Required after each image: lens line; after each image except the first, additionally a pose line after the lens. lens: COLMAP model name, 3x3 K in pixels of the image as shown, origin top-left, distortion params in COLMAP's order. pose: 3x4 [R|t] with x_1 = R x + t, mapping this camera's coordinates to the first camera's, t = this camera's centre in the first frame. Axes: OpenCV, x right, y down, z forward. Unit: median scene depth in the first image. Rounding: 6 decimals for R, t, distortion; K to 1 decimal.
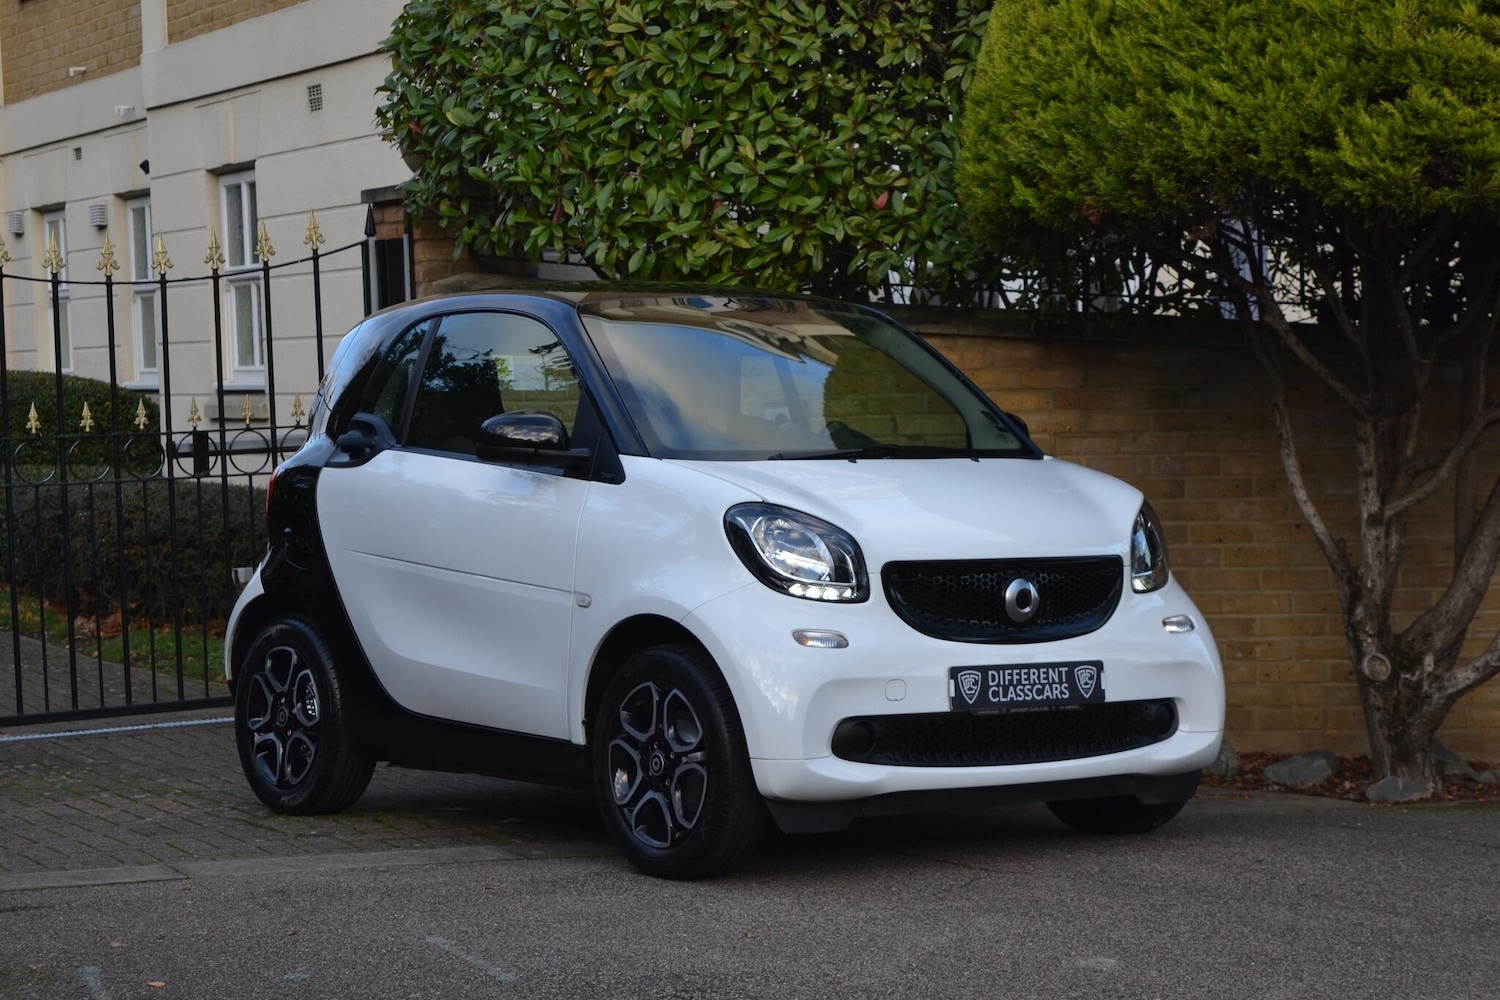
lens RADIAL K [[3512.9, 0, 766.0], [0, 3512.9, 504.4], [0, 0, 1]] dist [0.082399, 0.000000]
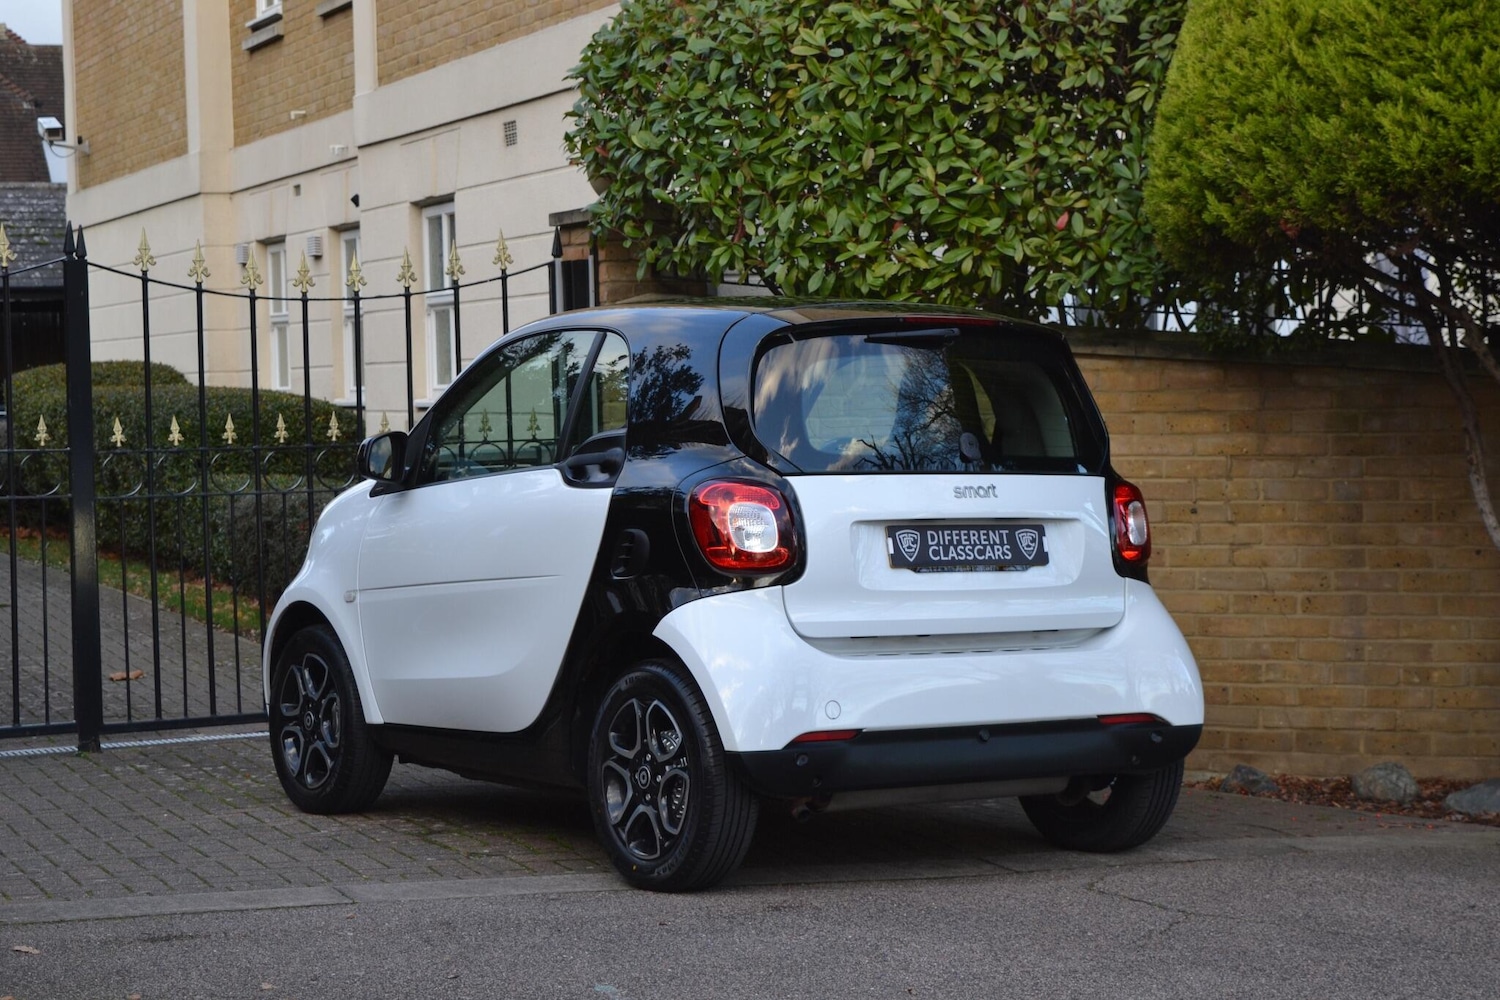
lens RADIAL K [[3021.6, 0, 758.8], [0, 3021.6, 496.0], [0, 0, 1]] dist [0.052641, 0.000000]
pose [[0.998736, 0.012590, -0.048651, -0.011050], [-0.012907, 0.999897, -0.006217, -0.001667], [0.048568, 0.006837, 0.998796, 0.139834]]
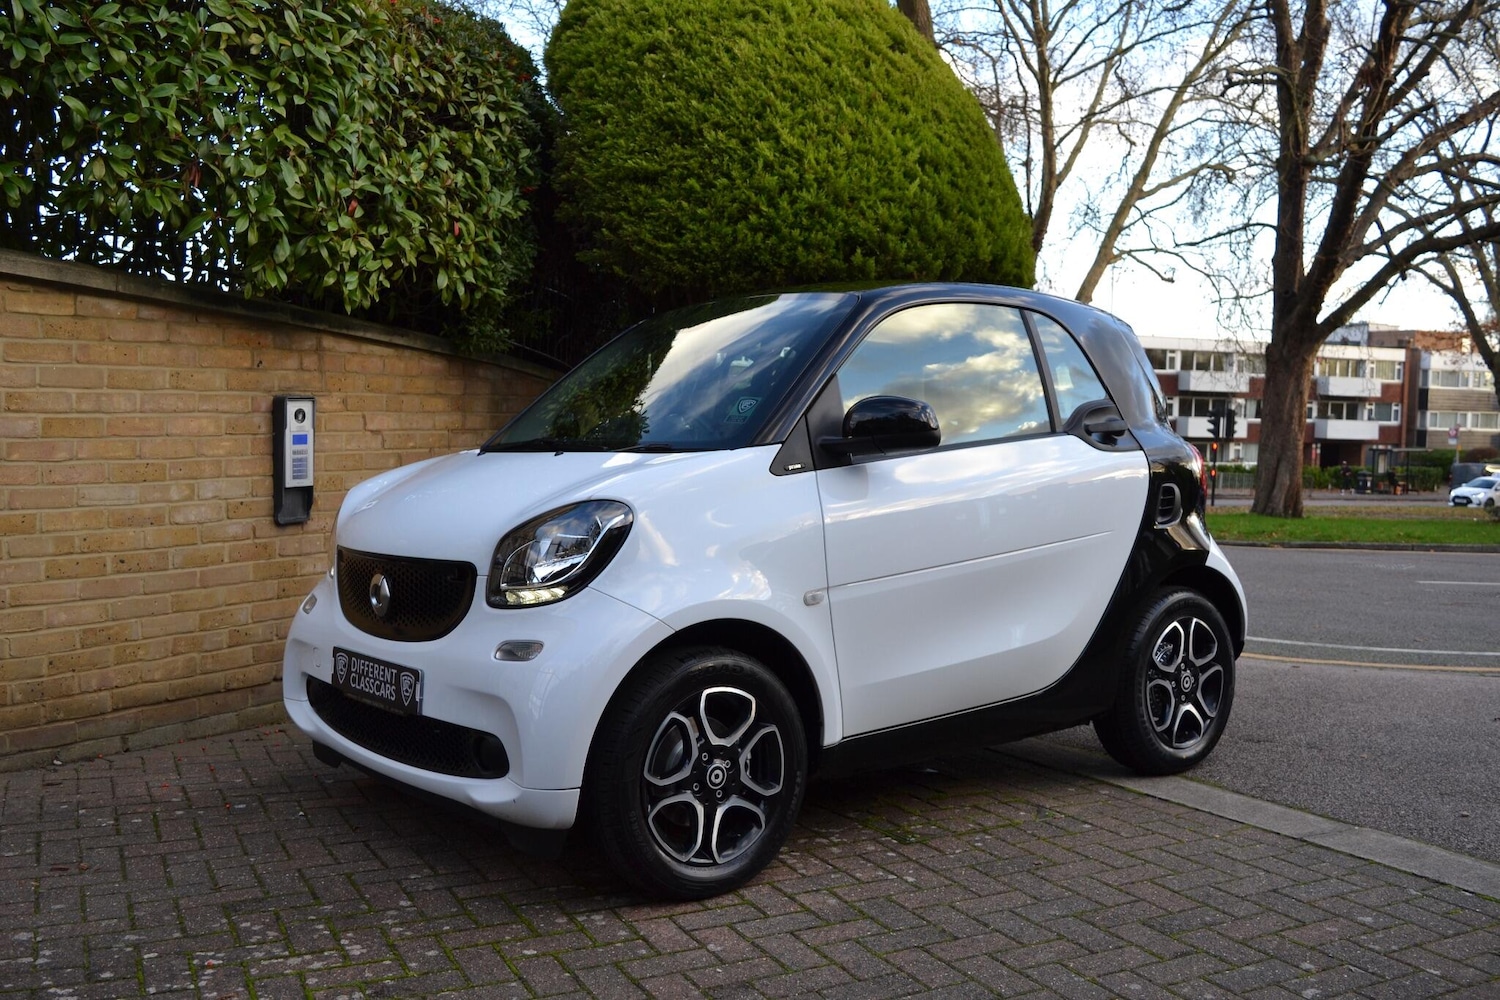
lens RADIAL K [[1409.8, 0, 736.4], [0, 1409.8, 492.6], [0, 0, 1]] dist [-0.078030, 0.000000]
pose [[-0.015250, -0.029160, 0.999458, -0.460049], [0.028471, 0.999157, 0.029585, -0.010192], [-0.999478, 0.028907, -0.014407, 0.963540]]
